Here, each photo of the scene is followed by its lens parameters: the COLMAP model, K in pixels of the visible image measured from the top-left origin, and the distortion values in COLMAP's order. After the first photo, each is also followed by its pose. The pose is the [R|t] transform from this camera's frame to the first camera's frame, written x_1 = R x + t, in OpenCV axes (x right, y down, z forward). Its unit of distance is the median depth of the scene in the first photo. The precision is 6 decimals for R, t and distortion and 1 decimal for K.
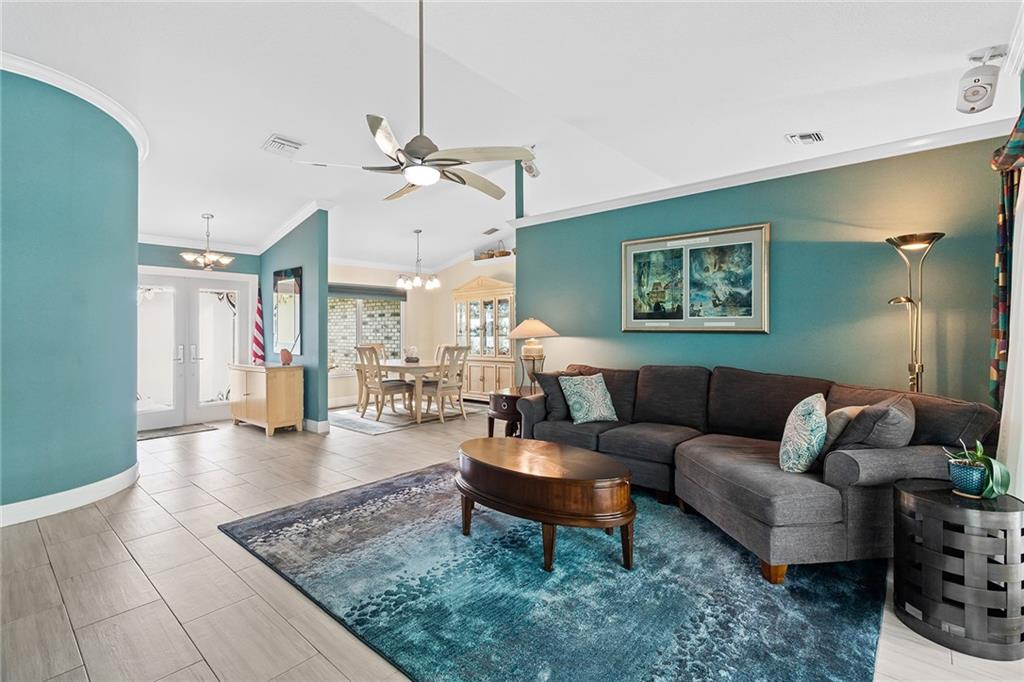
lens RADIAL K [[469.0, 0, 513.7], [0, 469.0, 327.4], [0, 0, 1]] dist [0.003156, -0.000240]
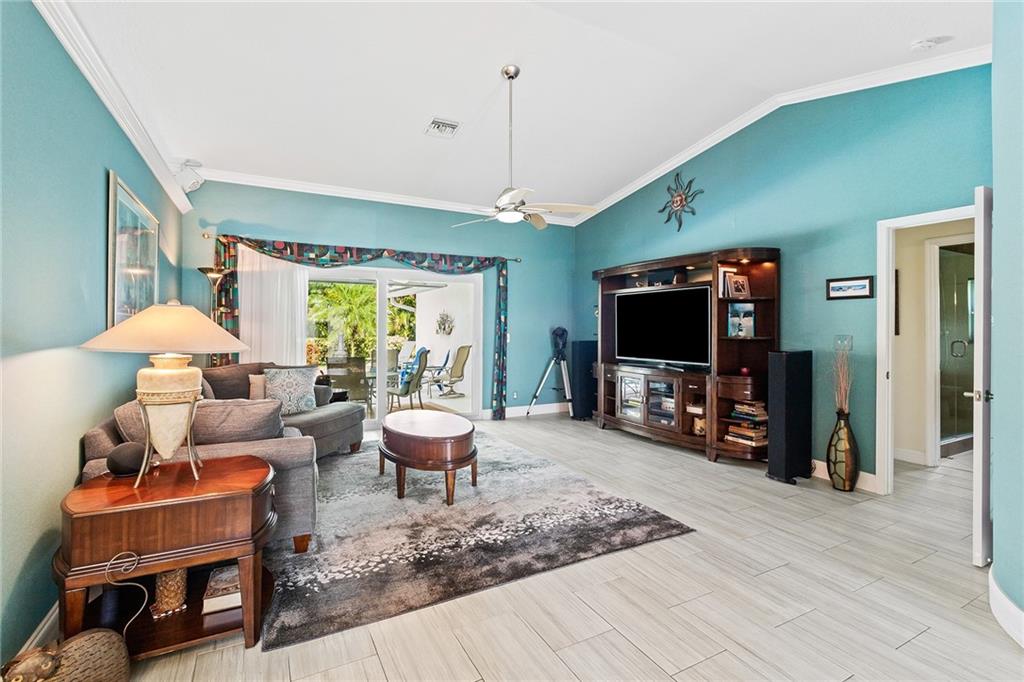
lens RADIAL K [[469.0, 0, 513.7], [0, 469.0, 327.4], [0, 0, 1]] dist [0.003156, -0.000240]
pose [[-0.932762, -0.001339, 0.360490, -0.801413], [-0.002780, 0.999990, -0.003479, 0.004112], [-0.360482, -0.004248, -0.932756, 1.771082]]
